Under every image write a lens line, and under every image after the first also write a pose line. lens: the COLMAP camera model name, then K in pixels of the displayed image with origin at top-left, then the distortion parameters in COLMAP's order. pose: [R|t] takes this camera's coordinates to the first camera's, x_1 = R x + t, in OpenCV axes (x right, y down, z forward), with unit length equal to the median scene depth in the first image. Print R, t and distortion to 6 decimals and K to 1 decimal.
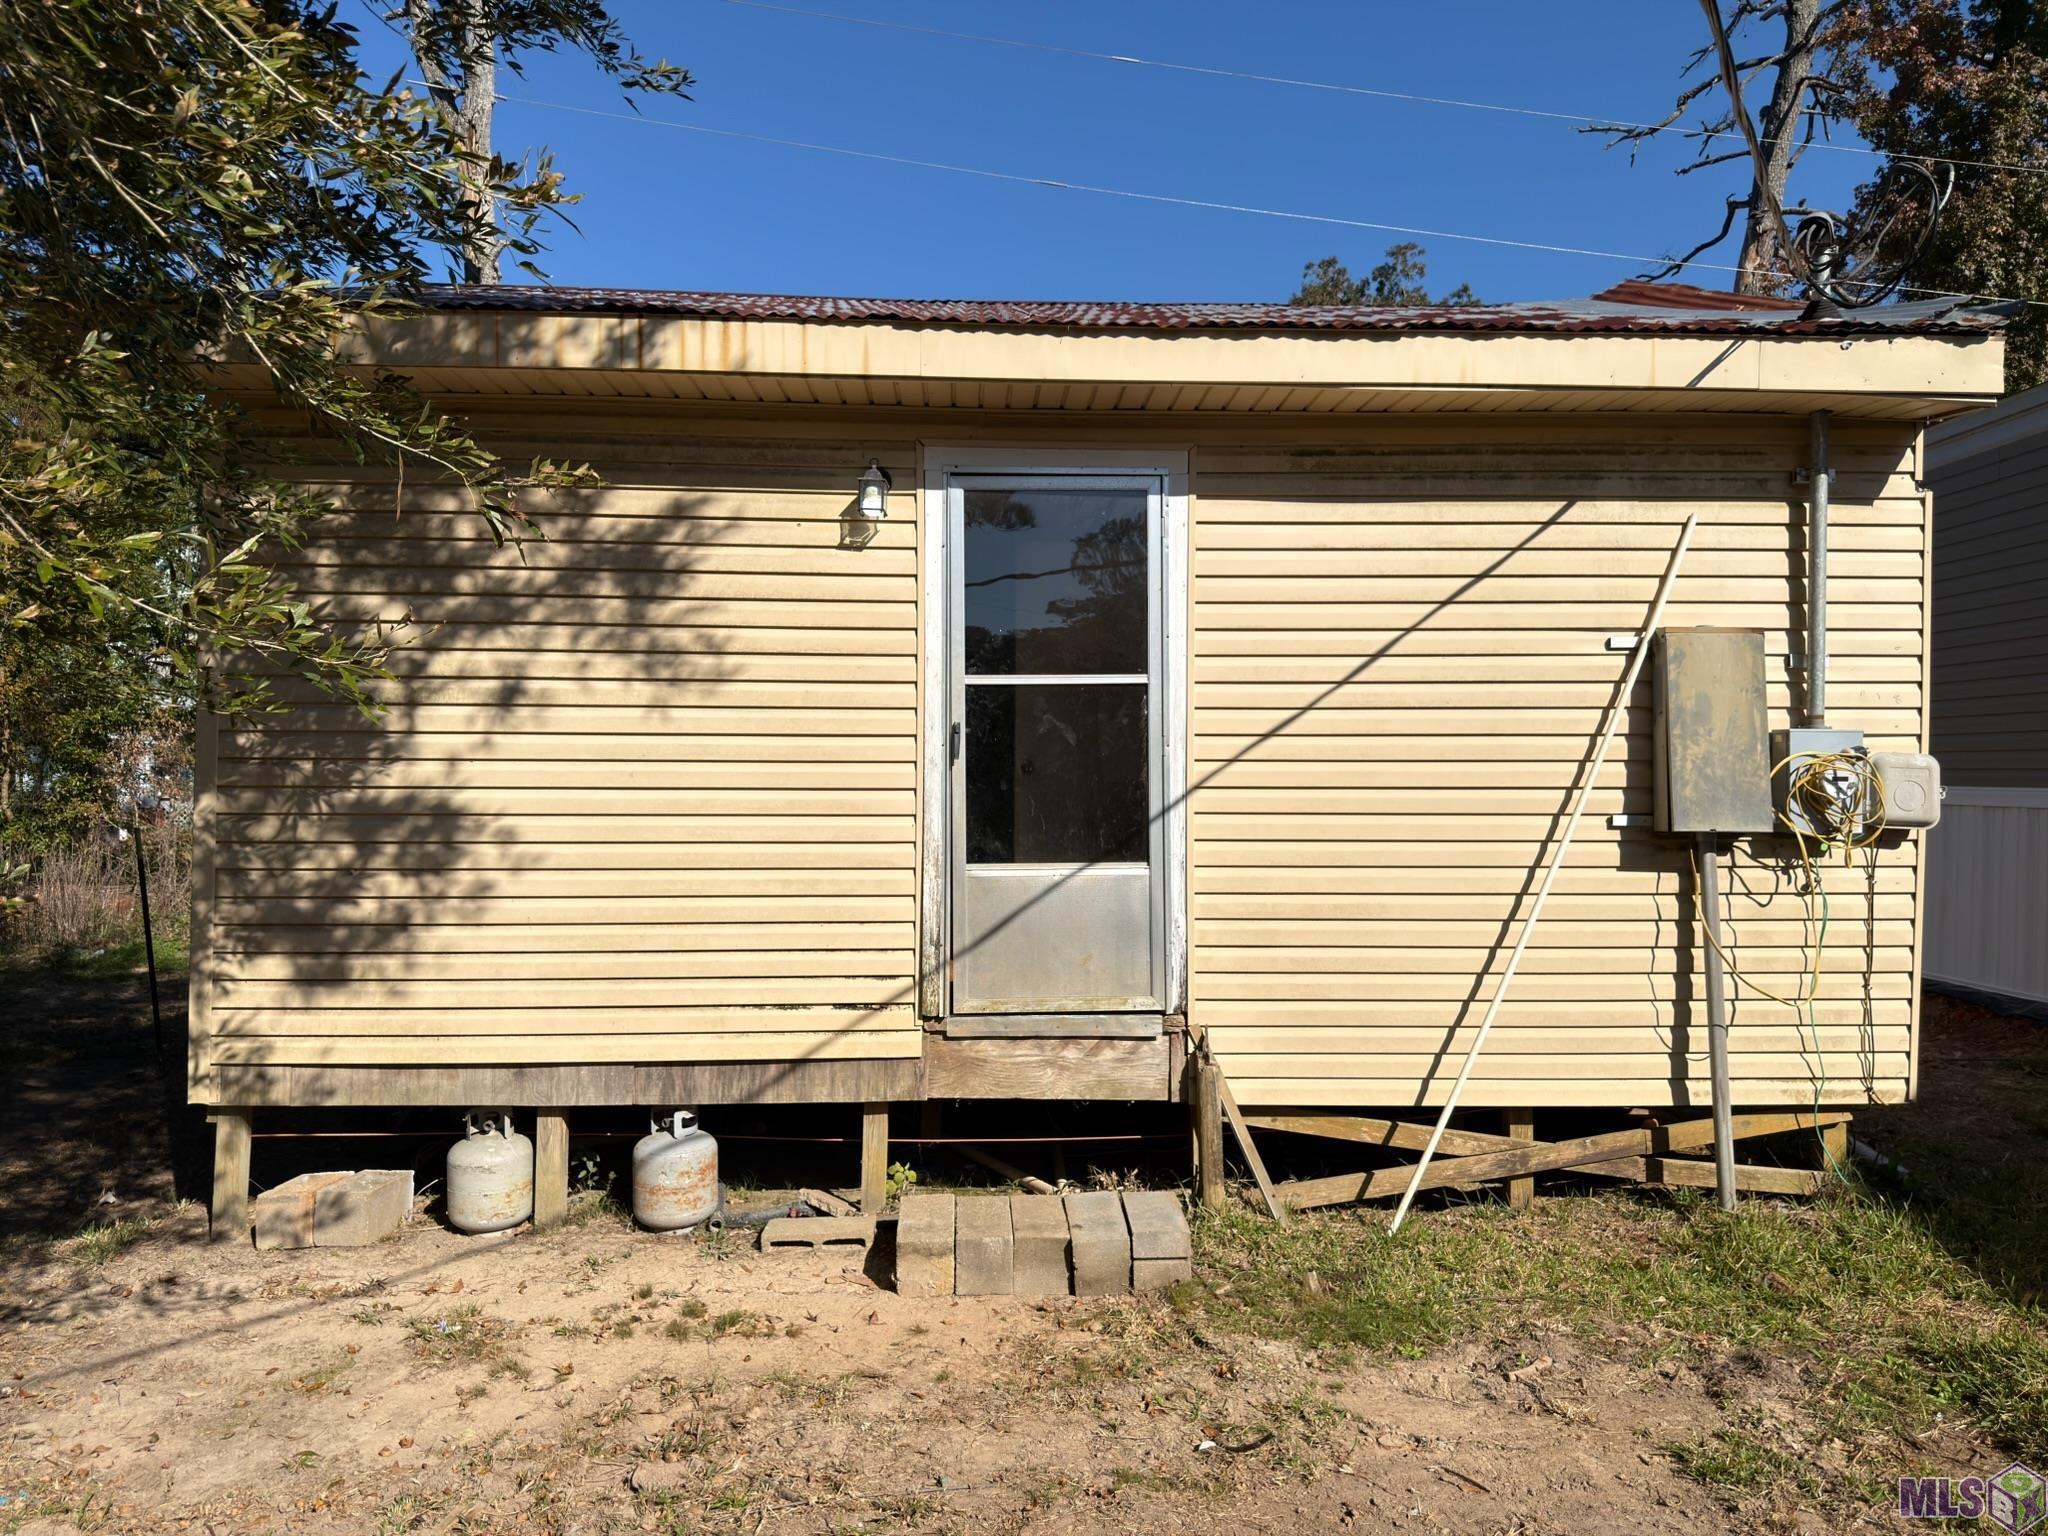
lens RADIAL K [[1459.4, 0, 1031.4], [0, 1459.4, 759.8], [0, 0, 1]] dist [0.011595, -0.010947]
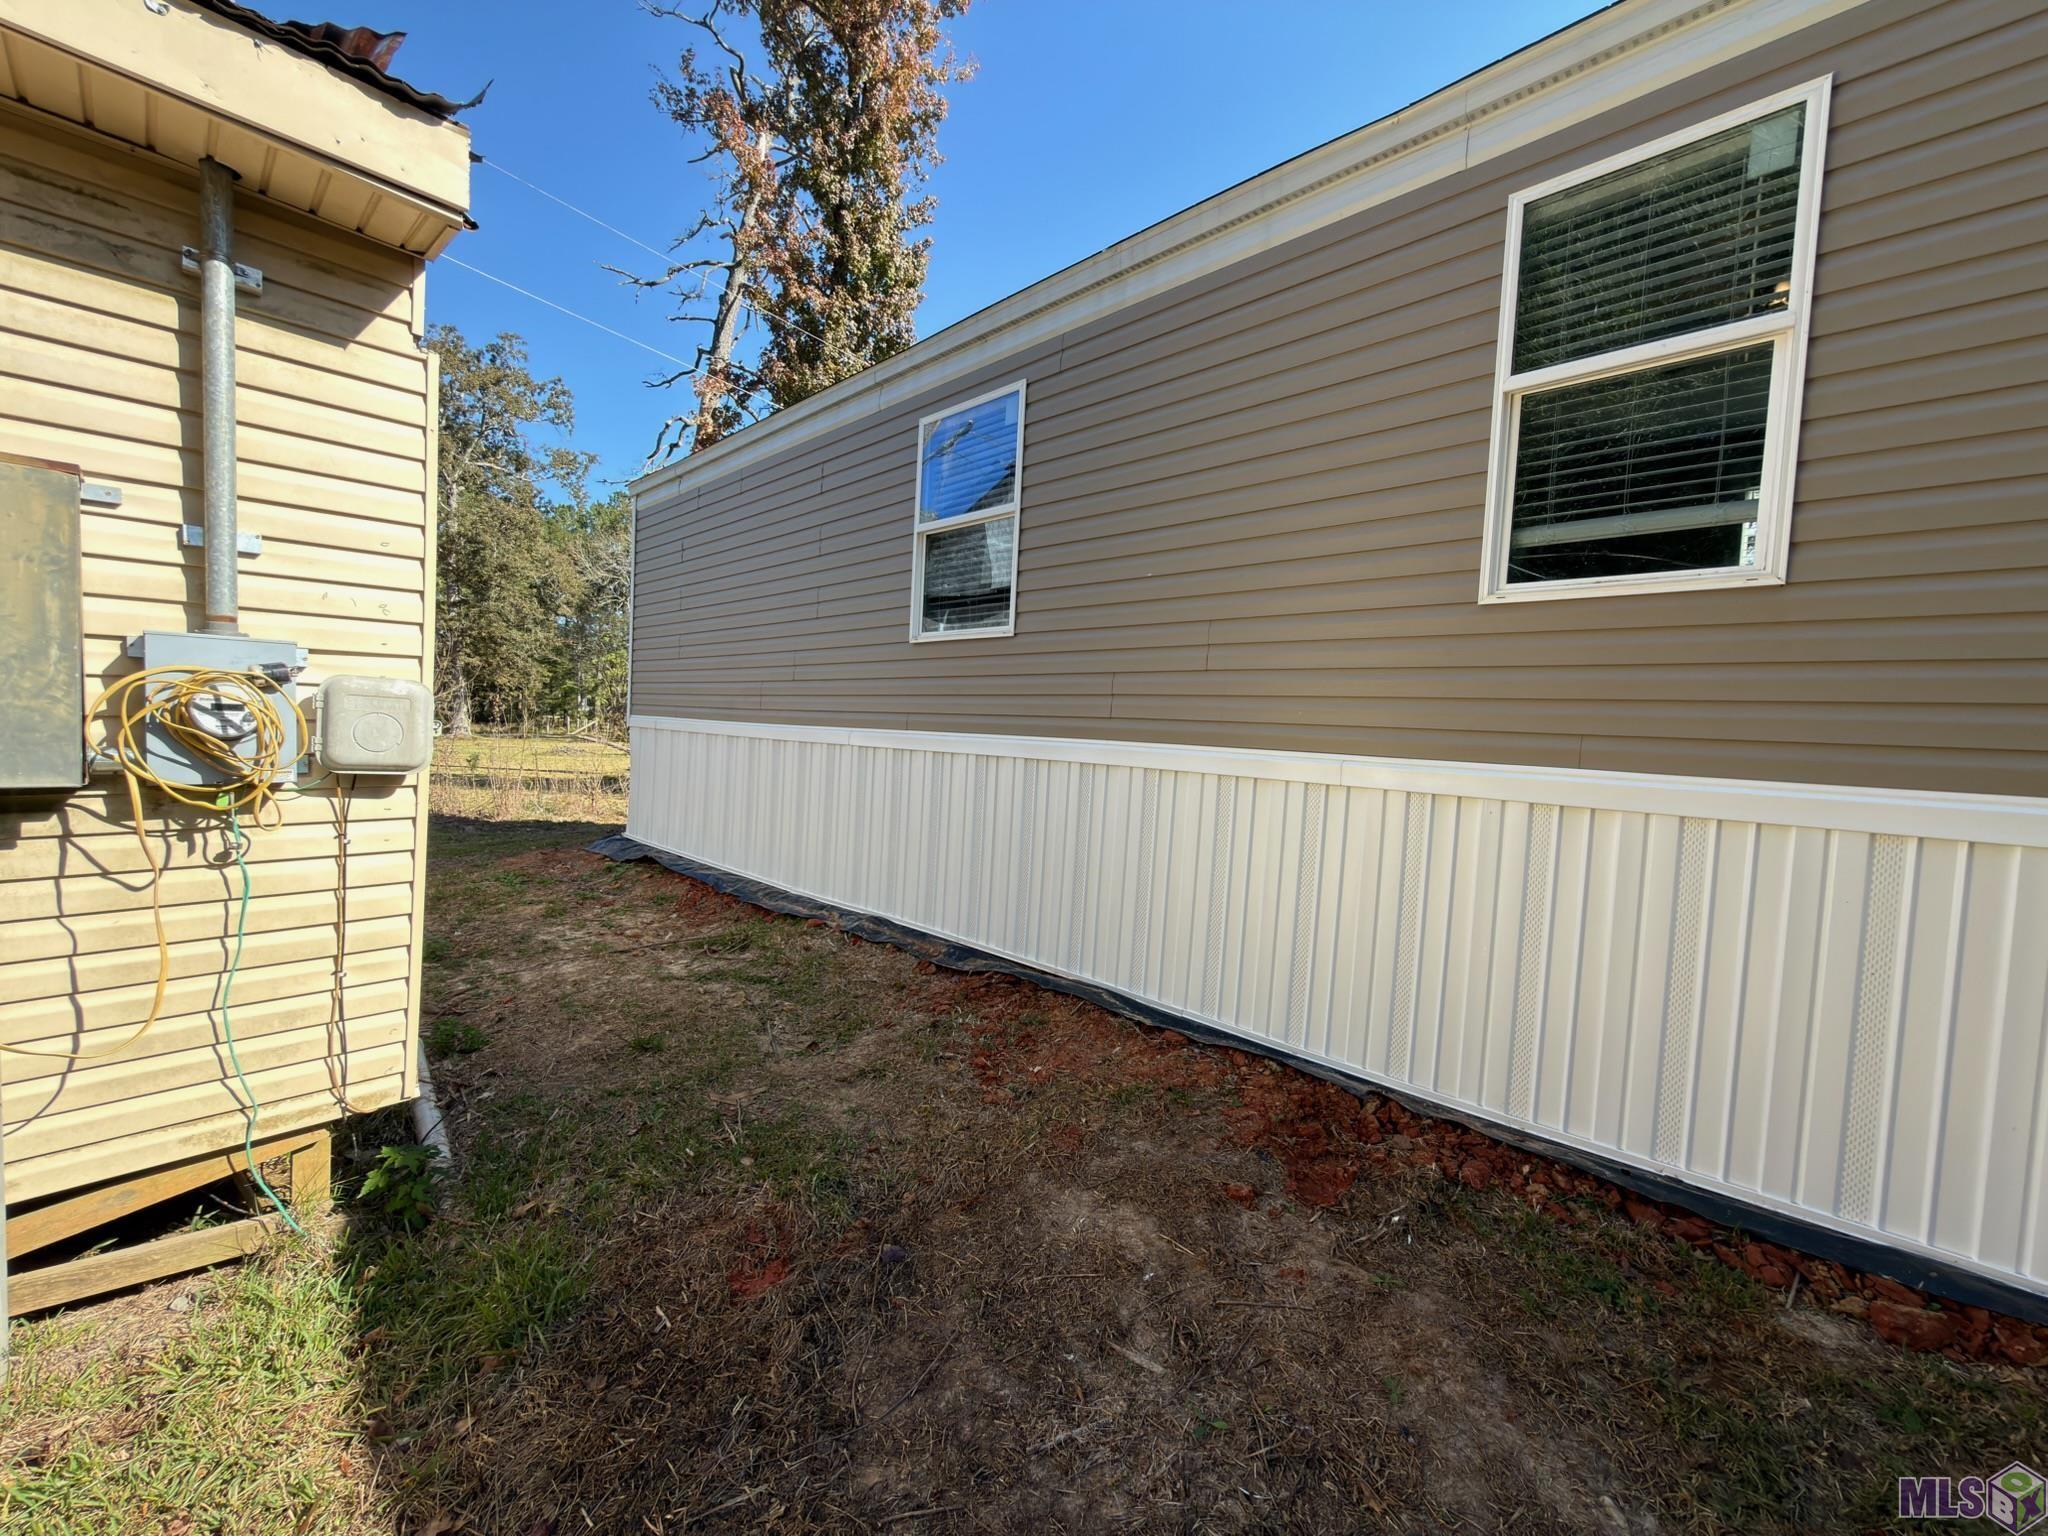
lens RADIAL K [[809.1, 0, 1017.8], [0, 809.1, 762.7], [0, 0, 1]] dist [-0.001156, 0.000062]
pose [[0.721566, -0.011686, 0.692247, 0.536135], [-0.042706, 0.997202, 0.061349, -0.000285], [-0.691028, -0.073830, 0.719048, 0.443675]]
